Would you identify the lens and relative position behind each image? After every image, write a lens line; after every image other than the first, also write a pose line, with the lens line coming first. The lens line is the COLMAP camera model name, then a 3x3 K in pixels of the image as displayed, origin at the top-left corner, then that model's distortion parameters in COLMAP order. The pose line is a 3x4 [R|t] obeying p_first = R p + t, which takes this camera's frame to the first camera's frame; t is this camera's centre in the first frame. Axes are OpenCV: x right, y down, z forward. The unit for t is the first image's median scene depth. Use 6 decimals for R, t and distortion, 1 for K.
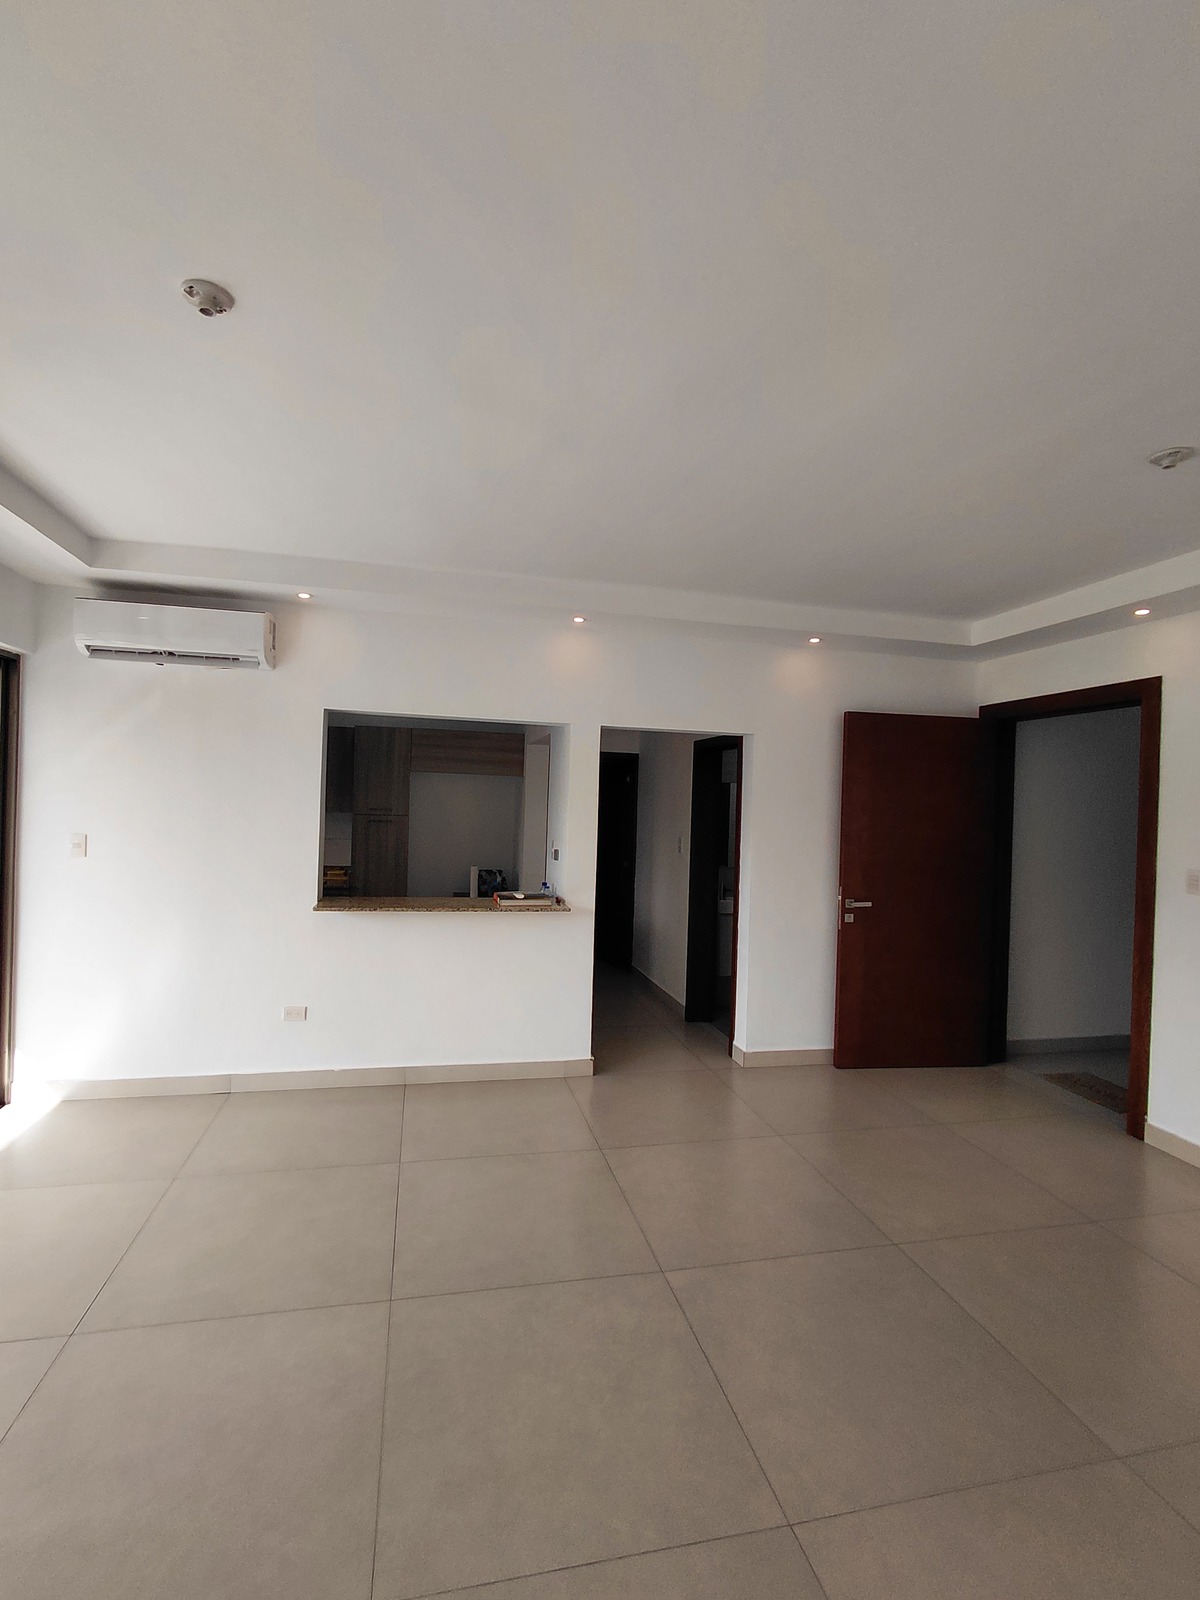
lens RADIAL K [[747.9, 0, 600.0], [0, 747.9, 800.0], [0, 0, 1]] dist [0.000298, 0.000026]
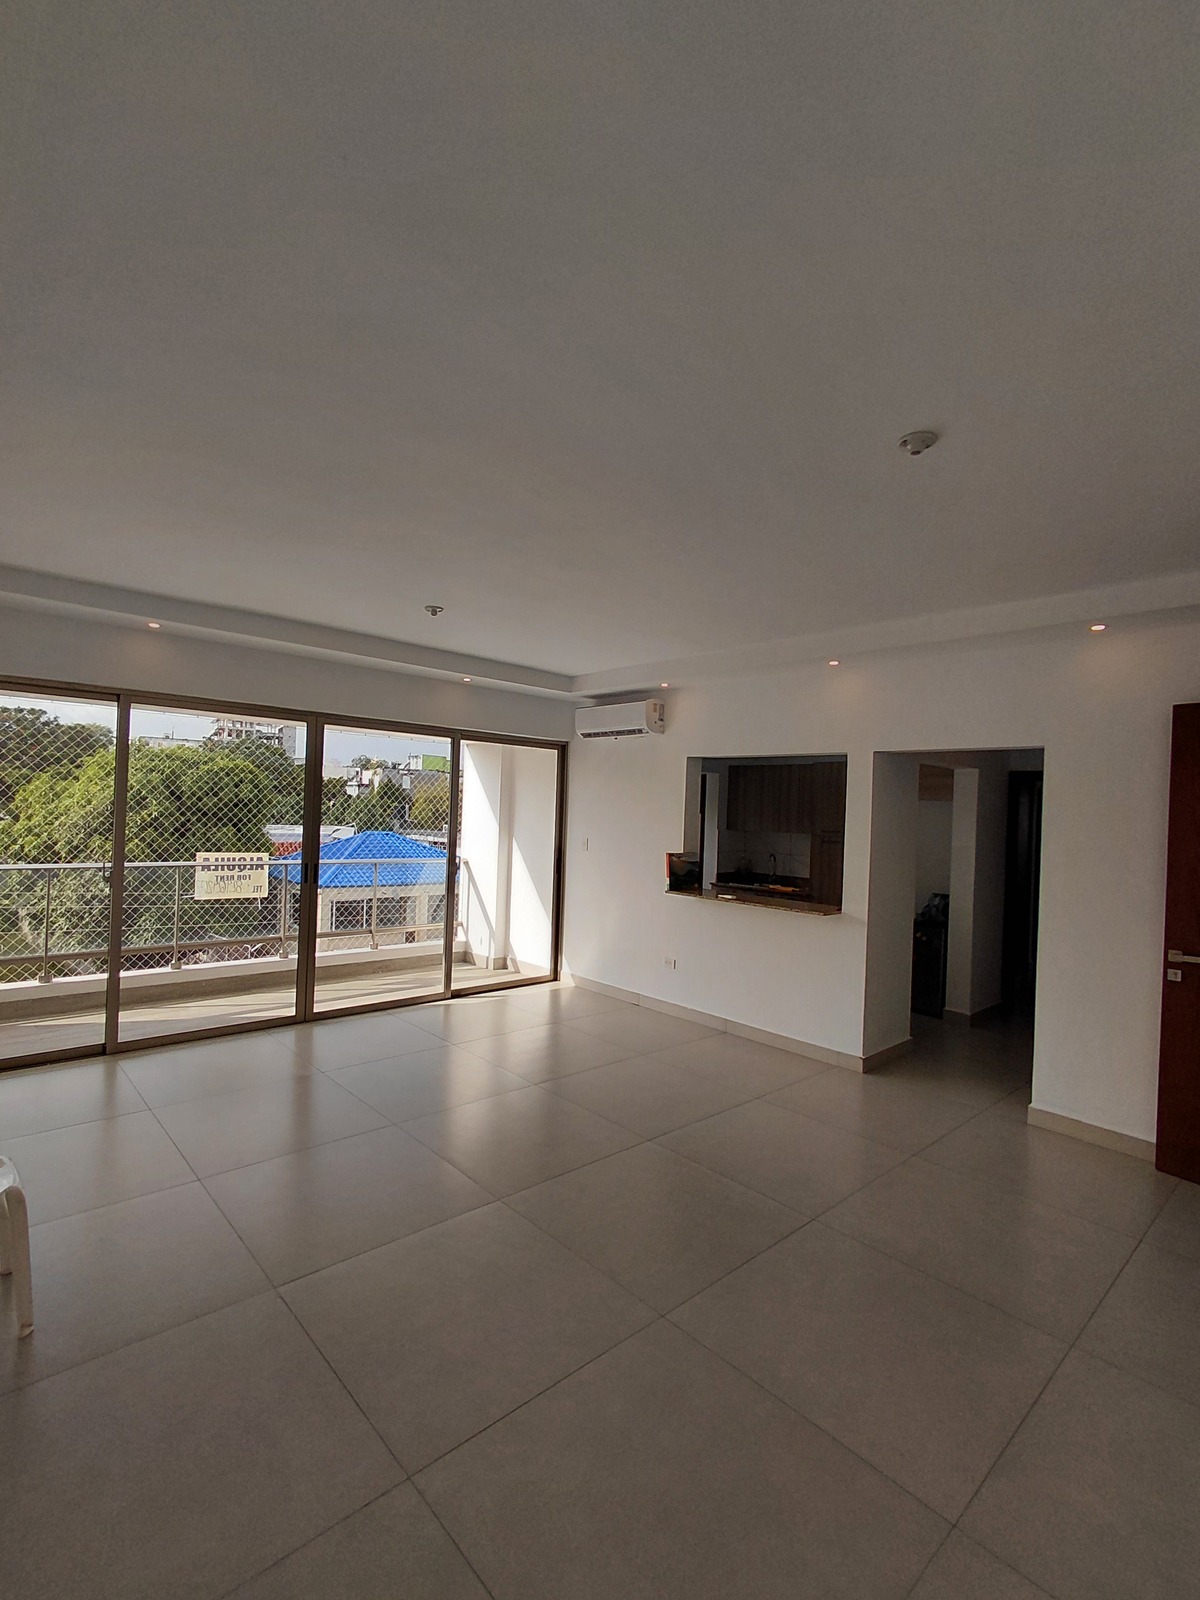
lens RADIAL K [[821.5, 0, 600.0], [0, 821.5, 800.0], [0, 0, 1]] dist [-0.000378, -0.000185]
pose [[0.459310, -0.026401, -0.887883, 0.837713], [-0.017053, 0.999112, -0.038530, 0.023250], [0.888112, 0.032838, 0.458452, 0.098843]]
